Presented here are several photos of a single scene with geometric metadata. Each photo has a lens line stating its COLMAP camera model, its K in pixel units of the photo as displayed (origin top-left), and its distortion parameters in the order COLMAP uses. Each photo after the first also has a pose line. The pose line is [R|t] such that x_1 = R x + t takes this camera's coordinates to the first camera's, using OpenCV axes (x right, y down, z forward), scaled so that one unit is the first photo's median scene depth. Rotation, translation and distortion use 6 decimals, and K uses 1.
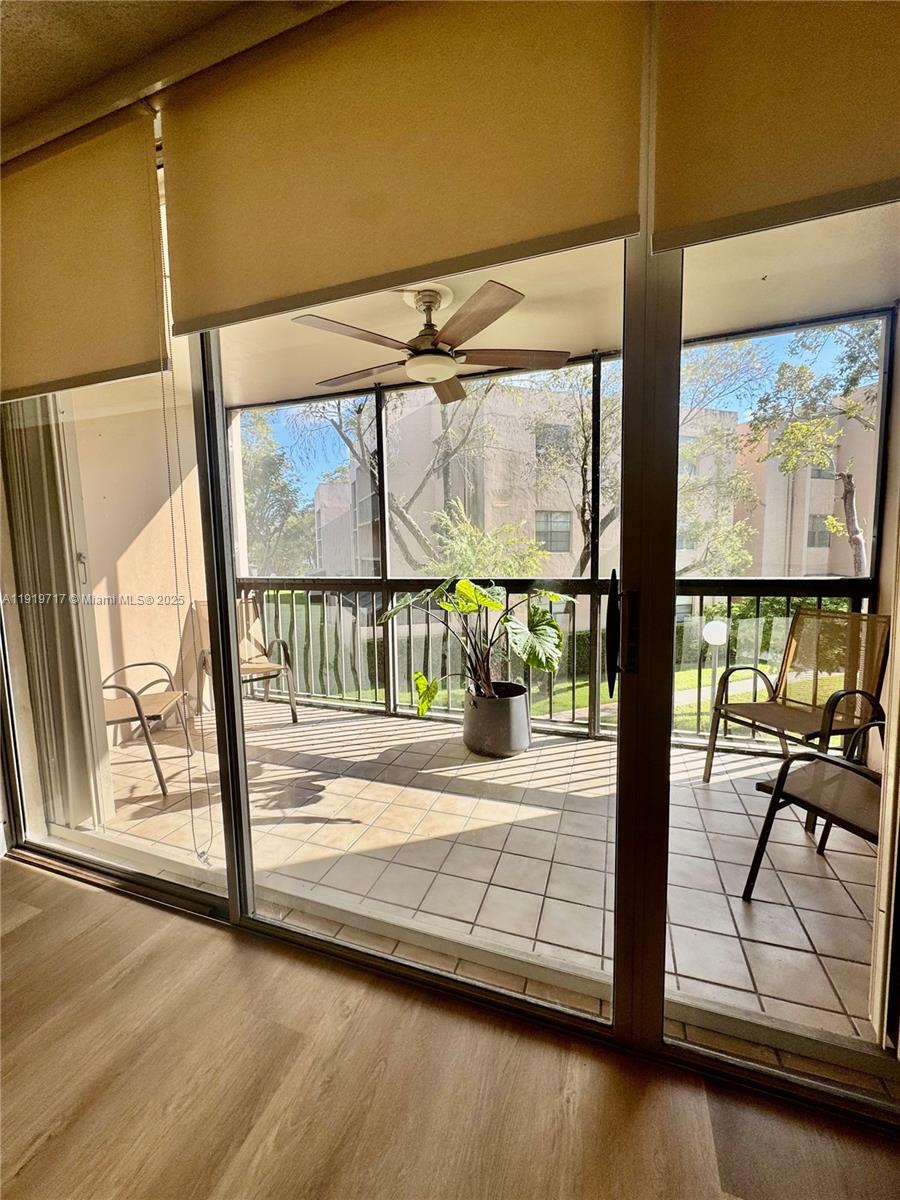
lens RADIAL K [[486.5, 0, 453.5], [0, 486.5, 599.9], [0, 0, 1]] dist [-0.002860, -0.000112]
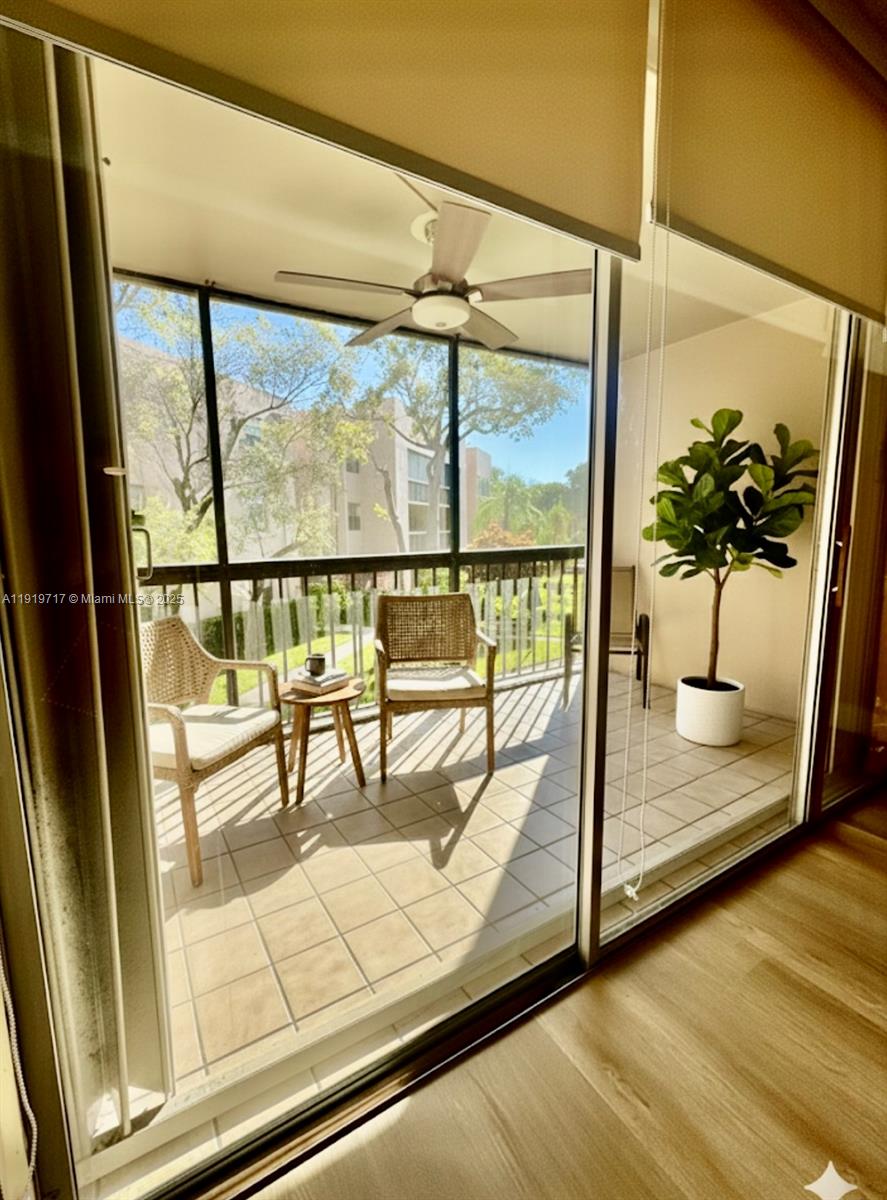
lens RADIAL K [[527.4, 0, 444.3], [0, 527.4, 603.6], [0, 0, 1]] dist [0.020699, 0.000095]
pose [[0.619837, -0.105250, 0.777640, -1.146358], [0.083472, 0.994186, 0.068026, -0.022039], [-0.780278, 0.022746, 0.625019, 0.570032]]
